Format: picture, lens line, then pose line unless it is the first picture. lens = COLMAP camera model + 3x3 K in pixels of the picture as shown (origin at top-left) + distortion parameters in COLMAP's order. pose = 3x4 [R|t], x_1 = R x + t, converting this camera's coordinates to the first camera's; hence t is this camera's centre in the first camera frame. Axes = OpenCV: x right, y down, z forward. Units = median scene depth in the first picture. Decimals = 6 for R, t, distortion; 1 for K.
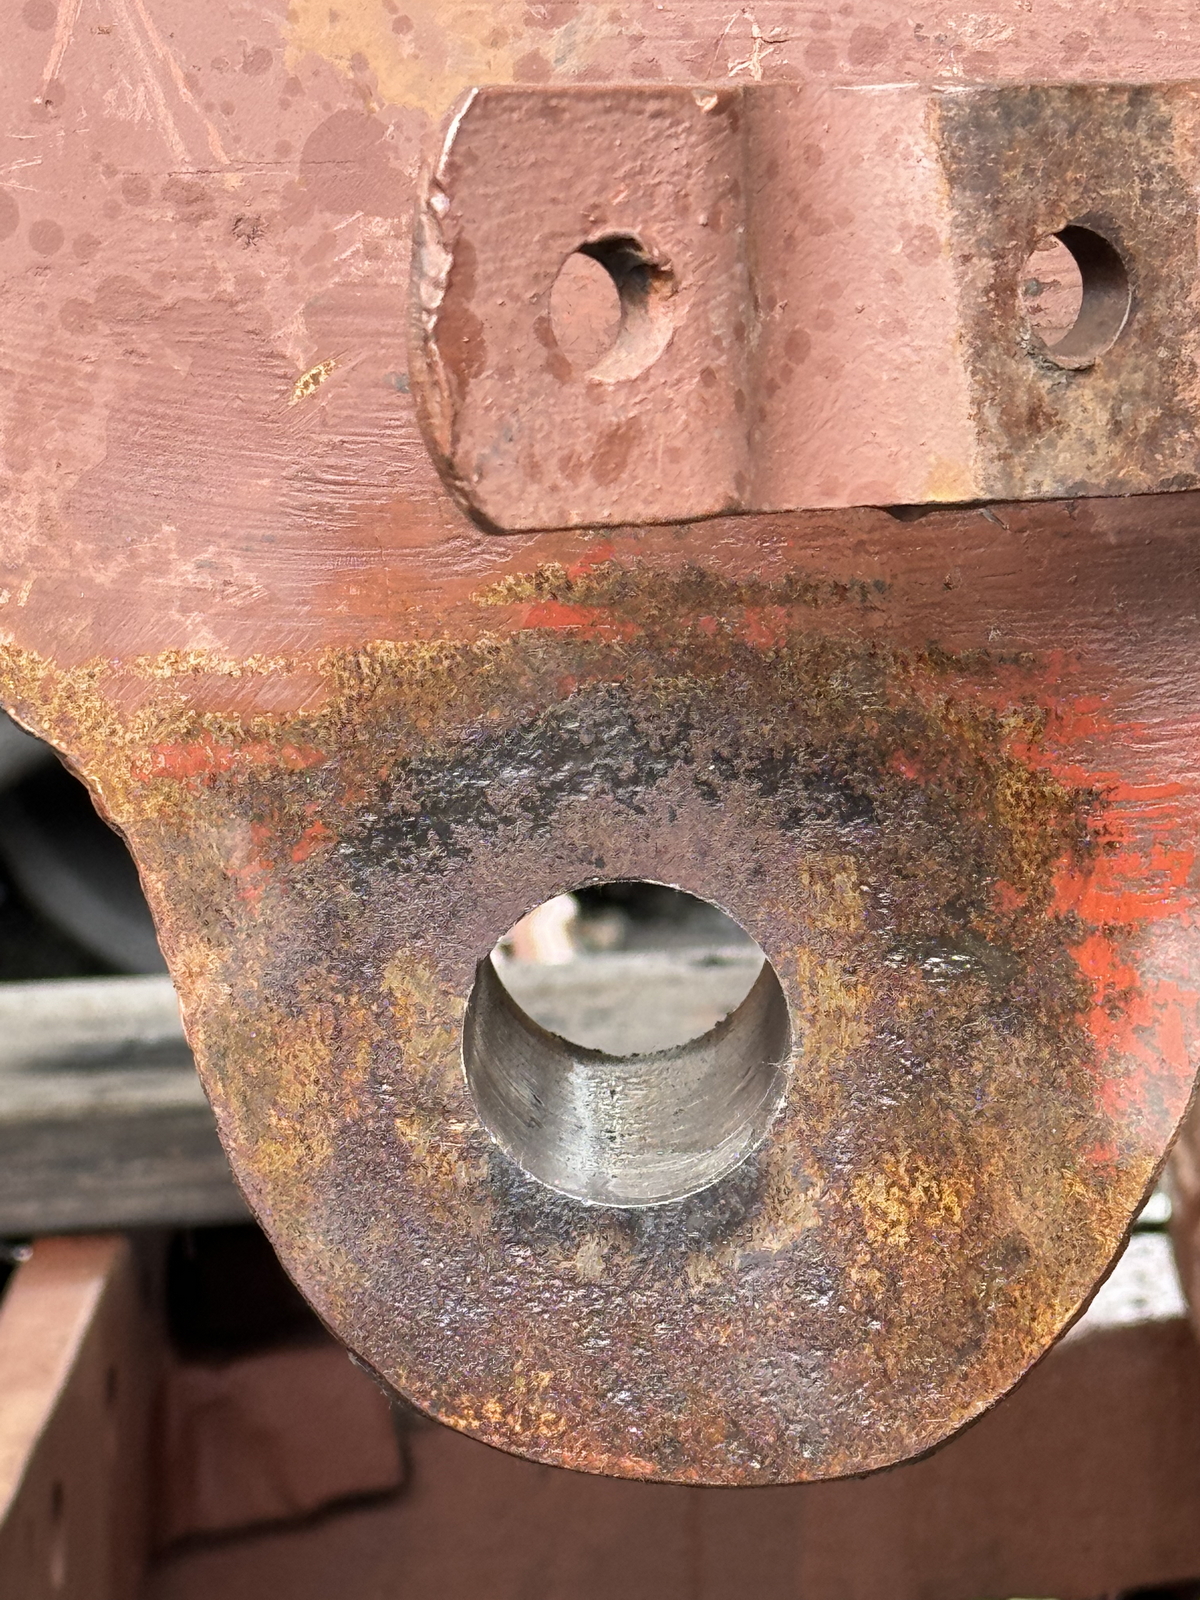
lens RADIAL K [[5698.4, 0, 606.6], [0, 5698.4, 801.3], [0, 0, 1]] dist [0.147415, 0.000000]
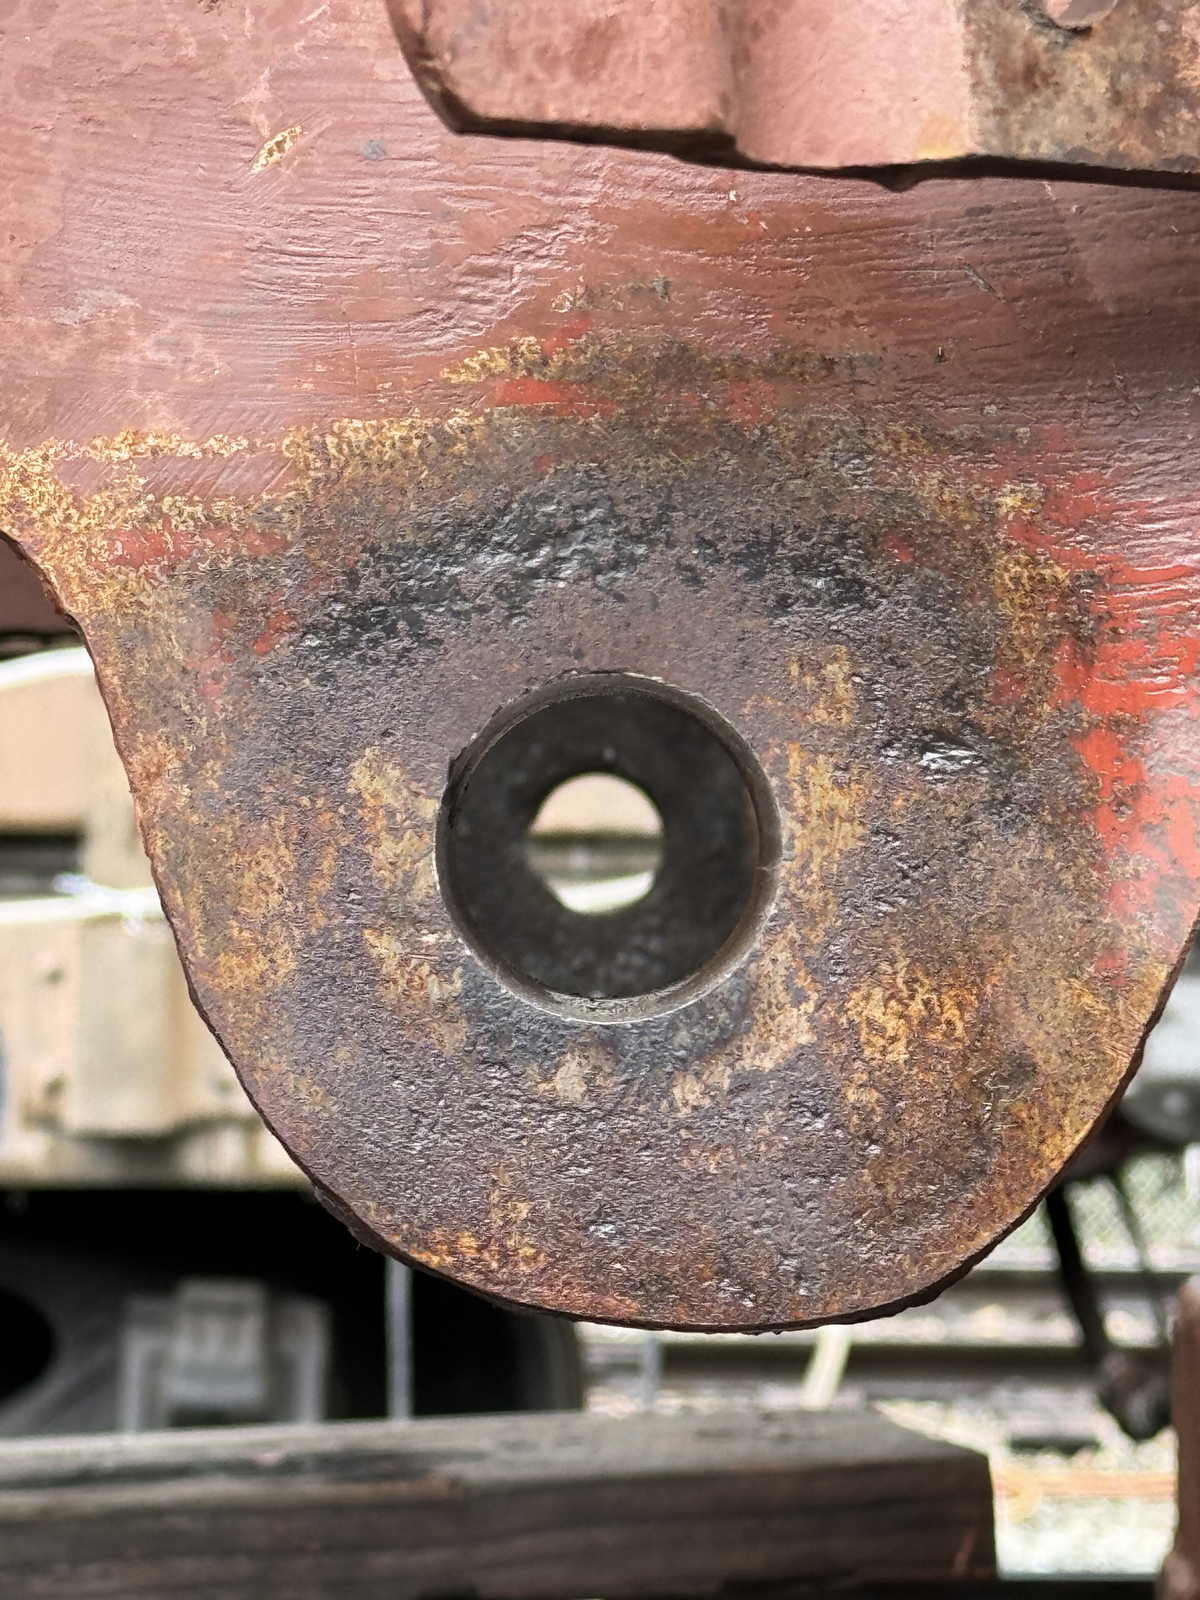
lens RADIAL K [[5698.4, 0, 592.8], [0, 5698.4, 799.6], [0, 0, 1]] dist [0.147415, 0.000000]
pose [[0.999975, -0.005648, 0.004283, -0.003046], [0.006215, 0.989149, -0.146783, 0.174764], [-0.003408, 0.146806, 0.989159, 0.062198]]
